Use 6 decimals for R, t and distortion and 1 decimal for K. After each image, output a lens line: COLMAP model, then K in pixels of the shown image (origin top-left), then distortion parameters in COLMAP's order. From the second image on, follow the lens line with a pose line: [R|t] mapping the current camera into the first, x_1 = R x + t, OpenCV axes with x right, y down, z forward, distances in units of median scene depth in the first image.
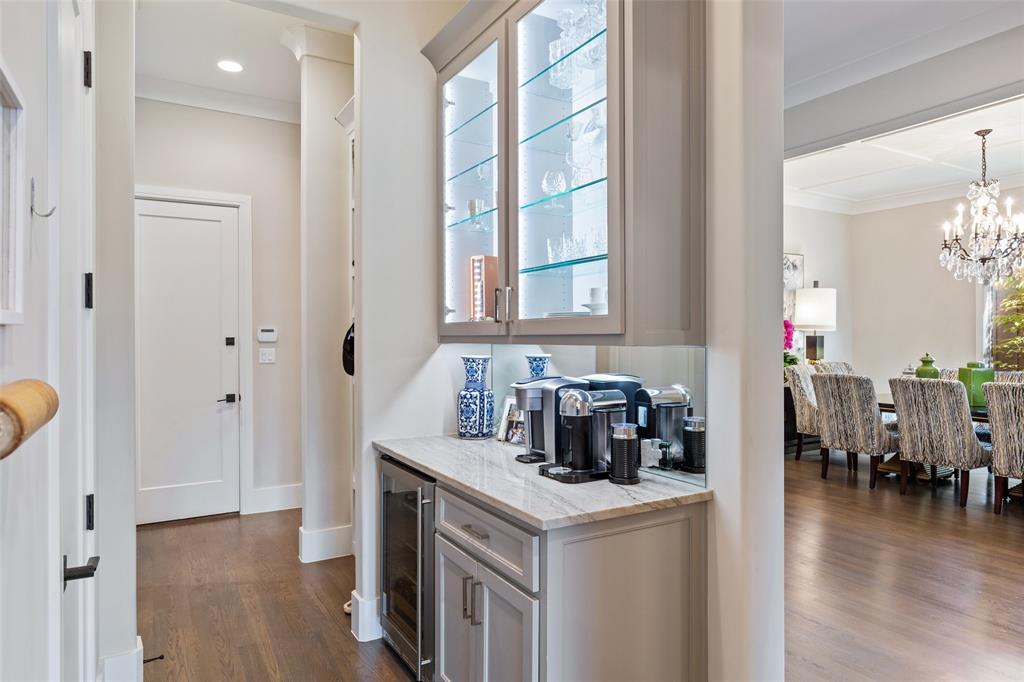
lens RADIAL K [[648.3, 0, 514.0], [0, 648.3, 339.0], [0, 0, 1]] dist [0.001597, 0.000035]
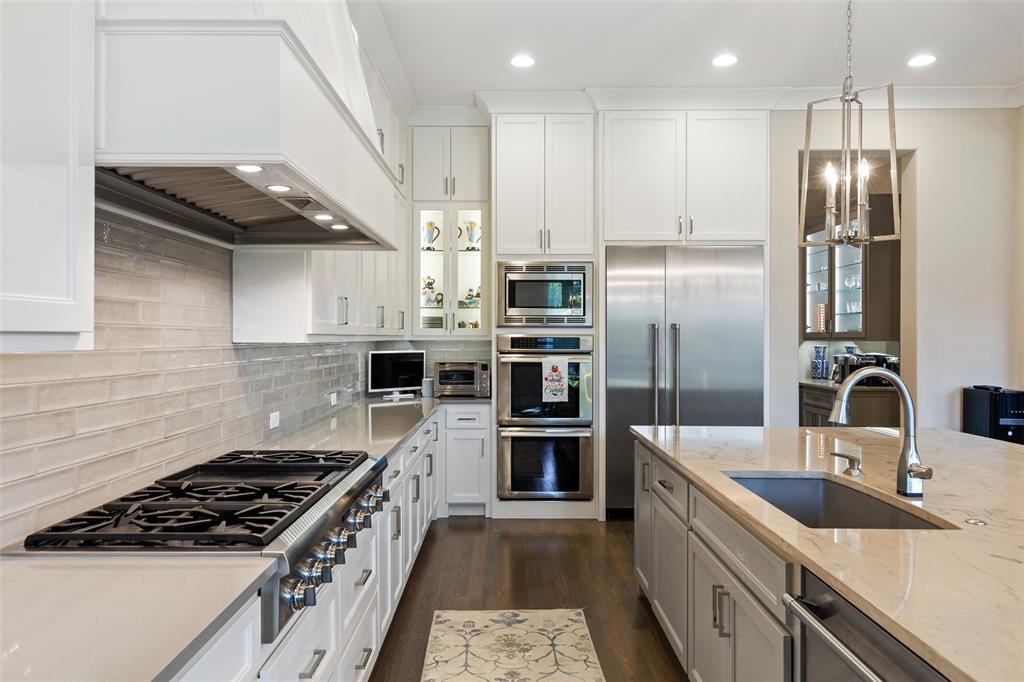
lens RADIAL K [[654.4, 0, 506.3], [0, 654.4, 335.2], [0, 0, 1]] dist [0.000072, 0.000133]
pose [[0.860352, 0.005431, -0.509671, 0.182195], [-0.007279, 0.999972, -0.001632, -0.000822], [0.509648, 0.005113, 0.860368, -1.742377]]
